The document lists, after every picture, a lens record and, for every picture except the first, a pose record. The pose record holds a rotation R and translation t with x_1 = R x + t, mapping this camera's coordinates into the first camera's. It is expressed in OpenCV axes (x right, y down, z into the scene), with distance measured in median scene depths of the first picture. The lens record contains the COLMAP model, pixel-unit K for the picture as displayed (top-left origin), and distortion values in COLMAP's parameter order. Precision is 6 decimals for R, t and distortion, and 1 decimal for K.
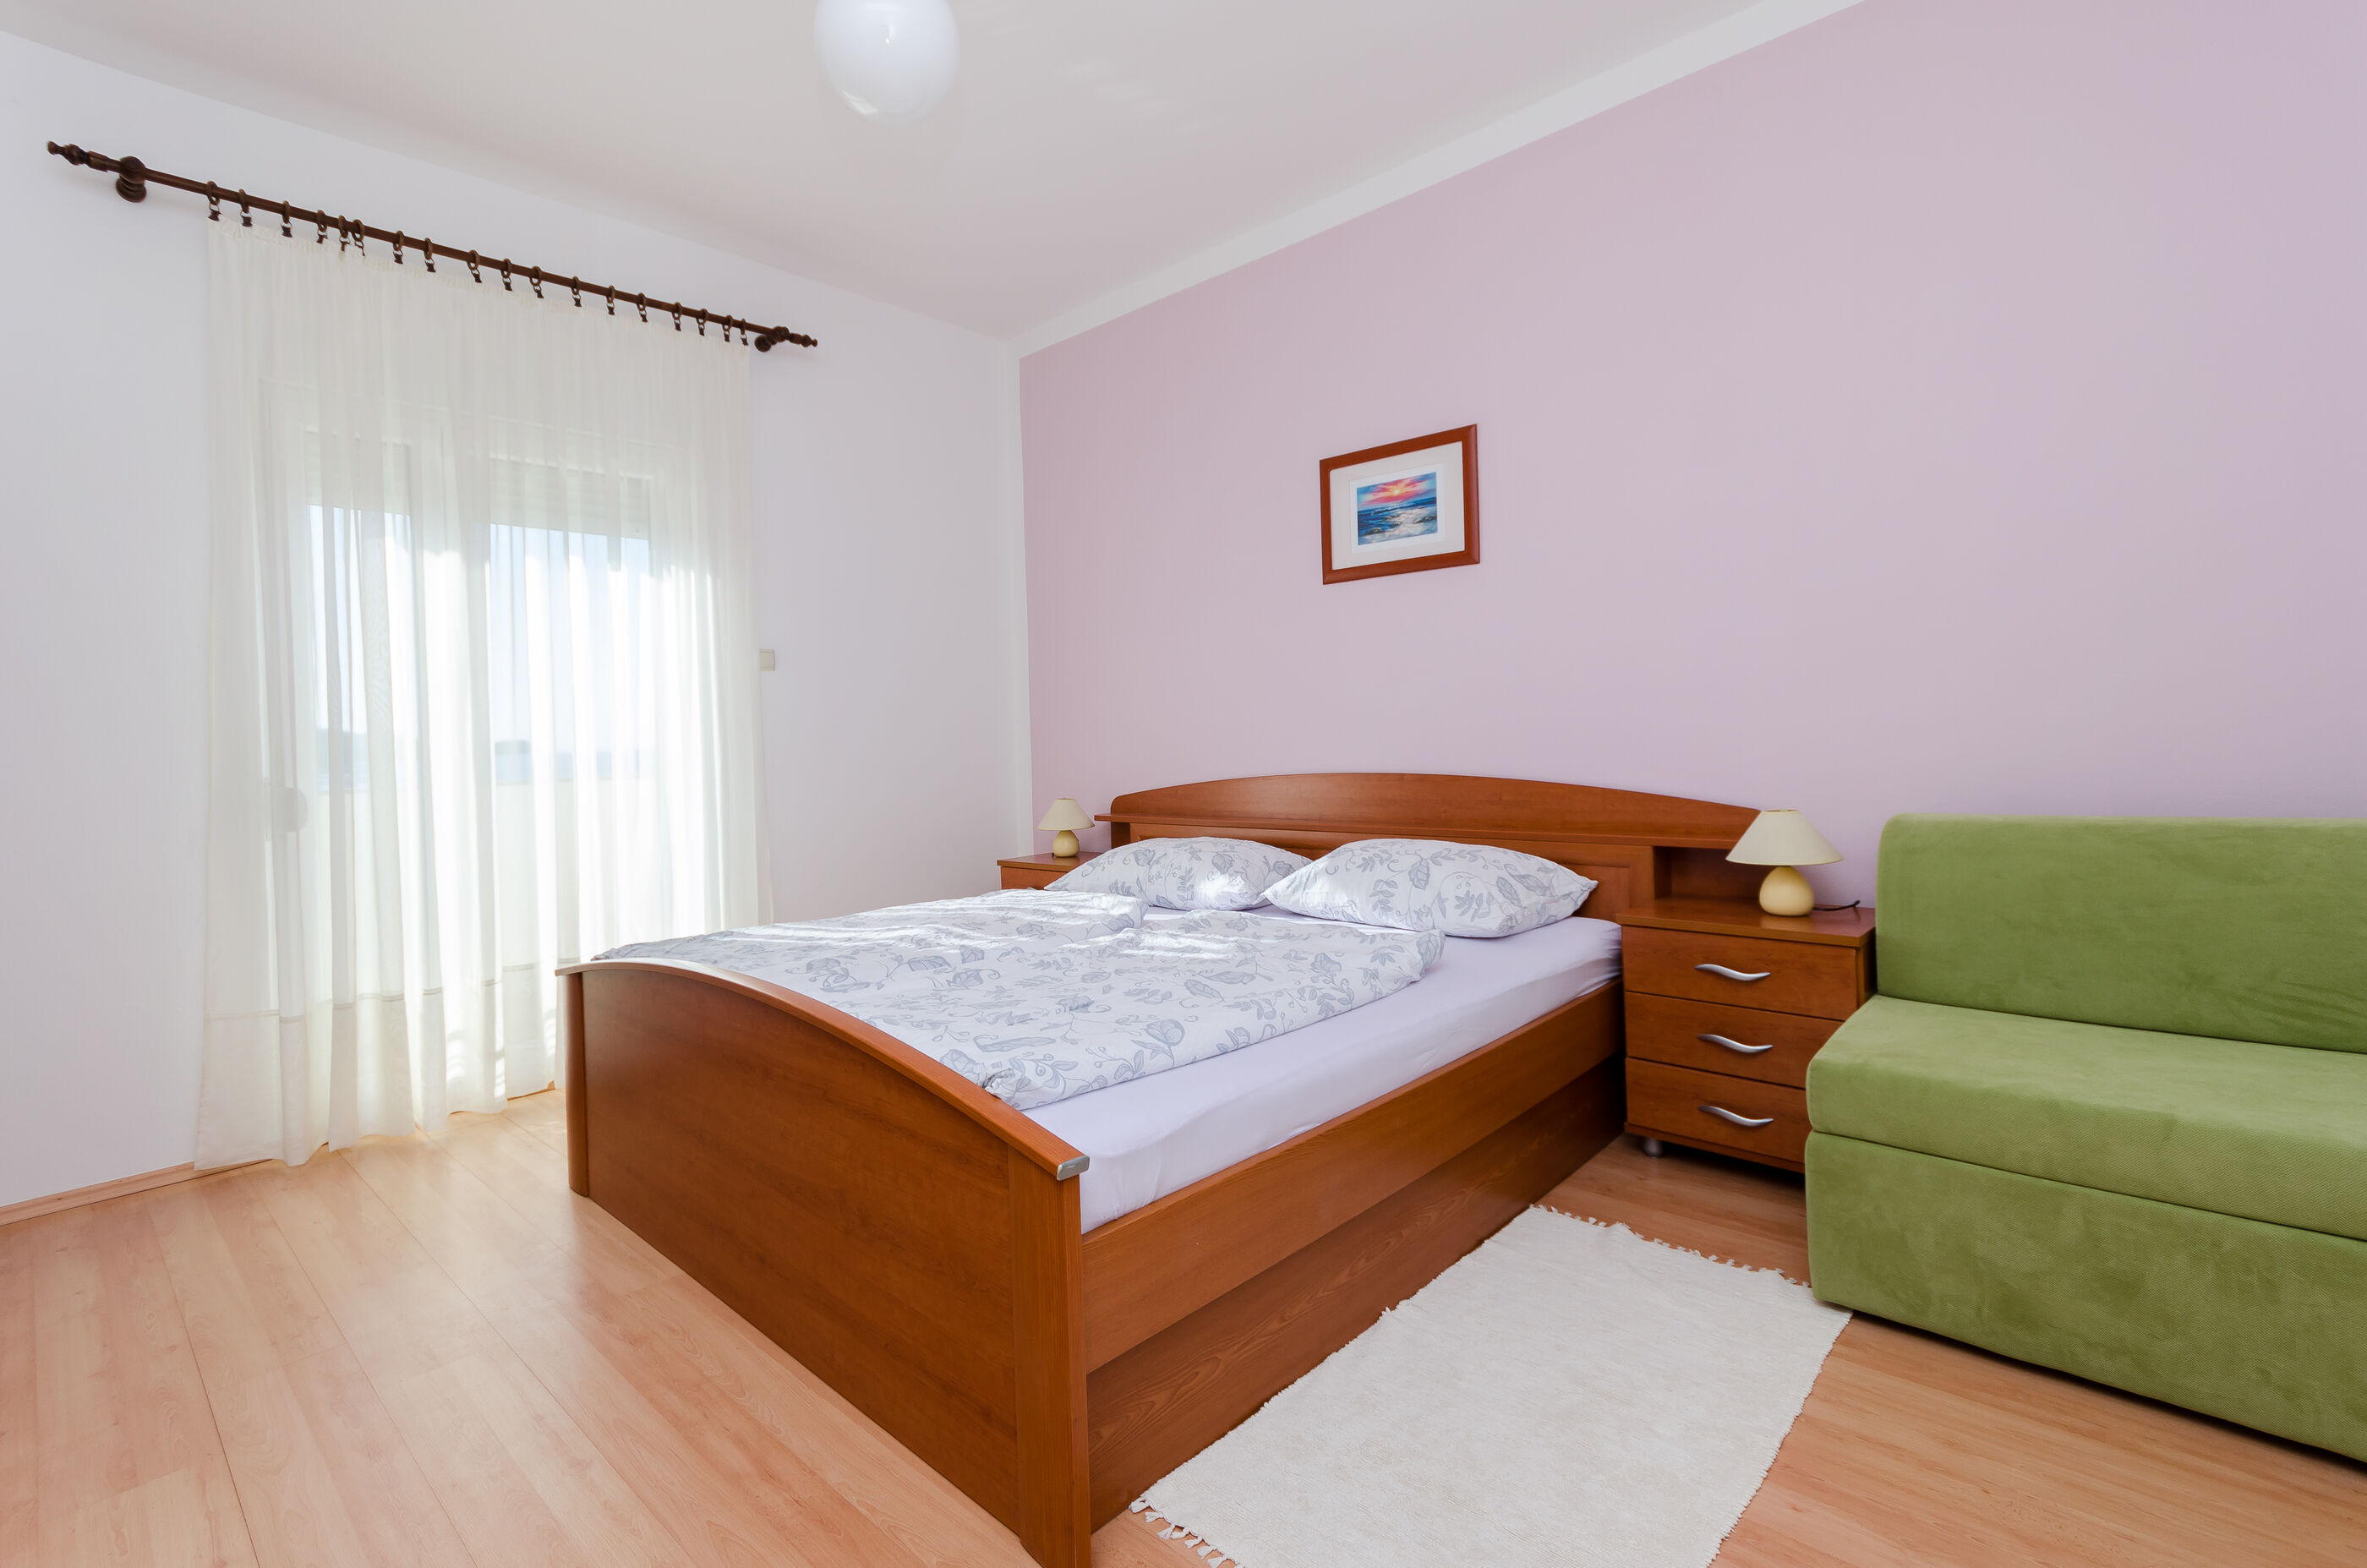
lens RADIAL K [[1050.4, 0, 1241.1], [0, 1050.4, 790.4], [0, 0, 1]] dist [0.000659, 0.000286]
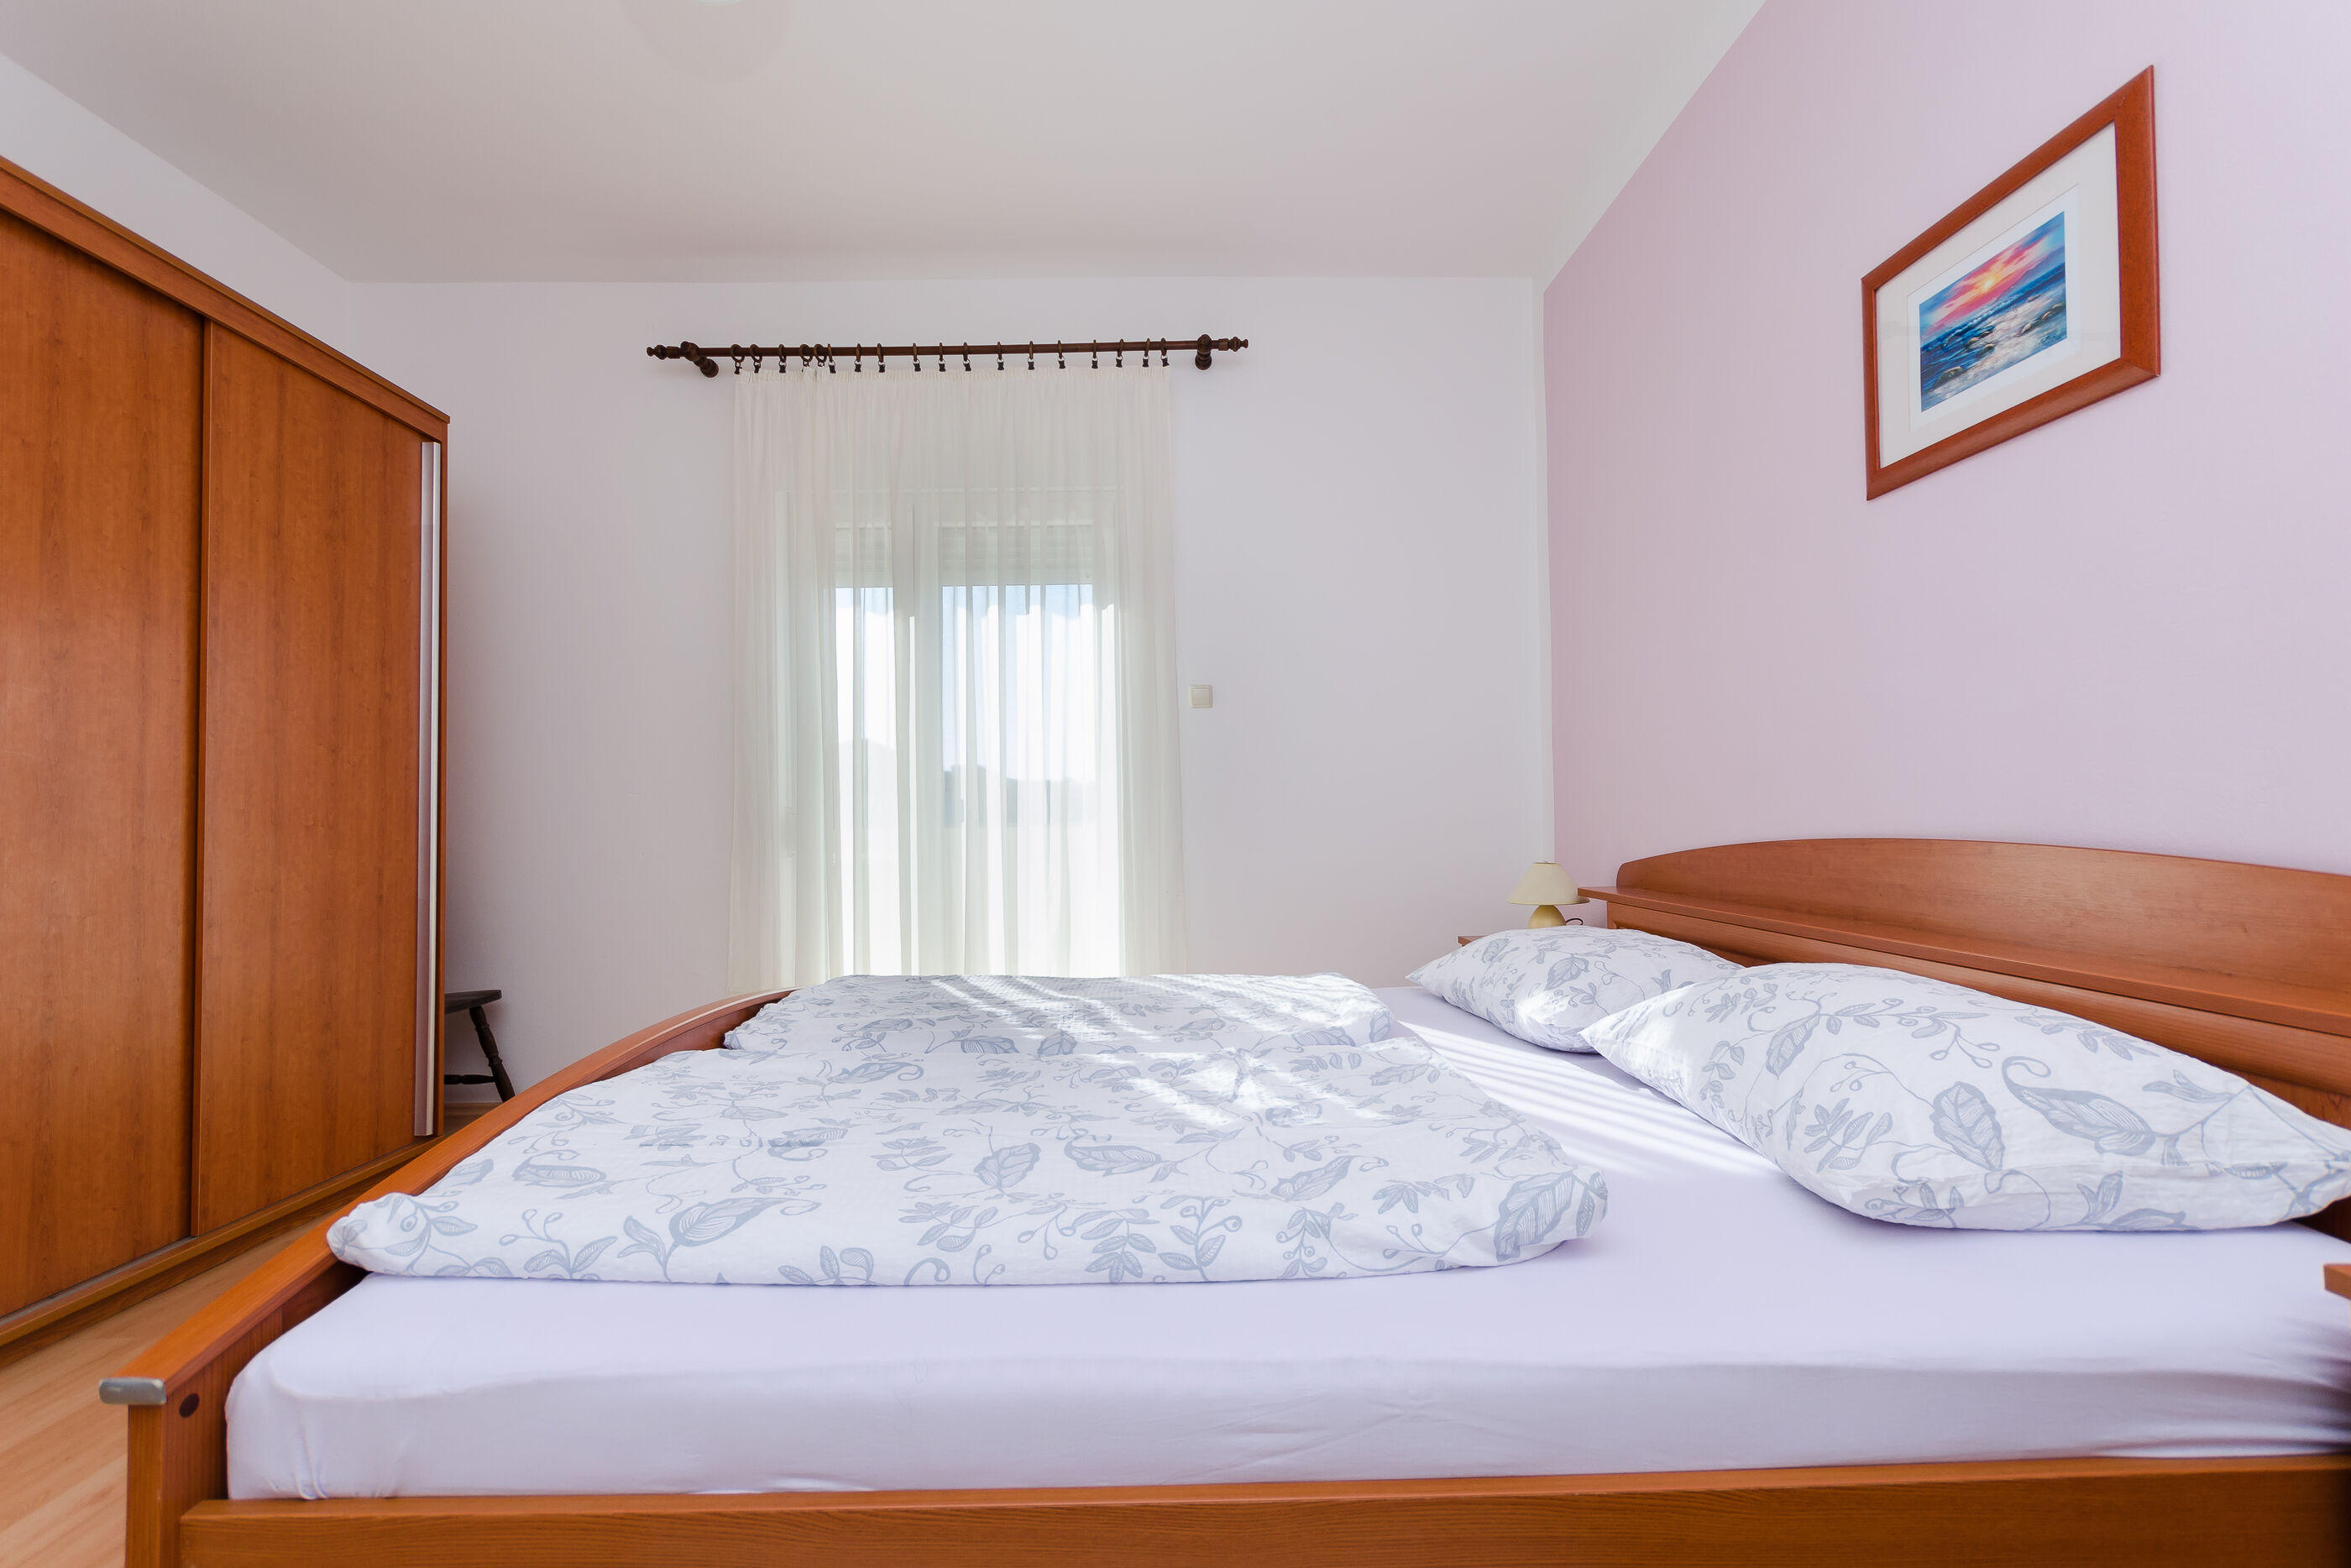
lens RADIAL K [[1083.0, 0, 1177.8], [0, 1083.0, 824.1], [0, 0, 1]] dist [0.007815, 0.000156]
pose [[0.675625, 0.026600, -0.736765, 0.284215], [-0.043960, 0.999024, -0.004244, -0.005268], [0.735934, 0.035256, 0.676135, 0.376033]]
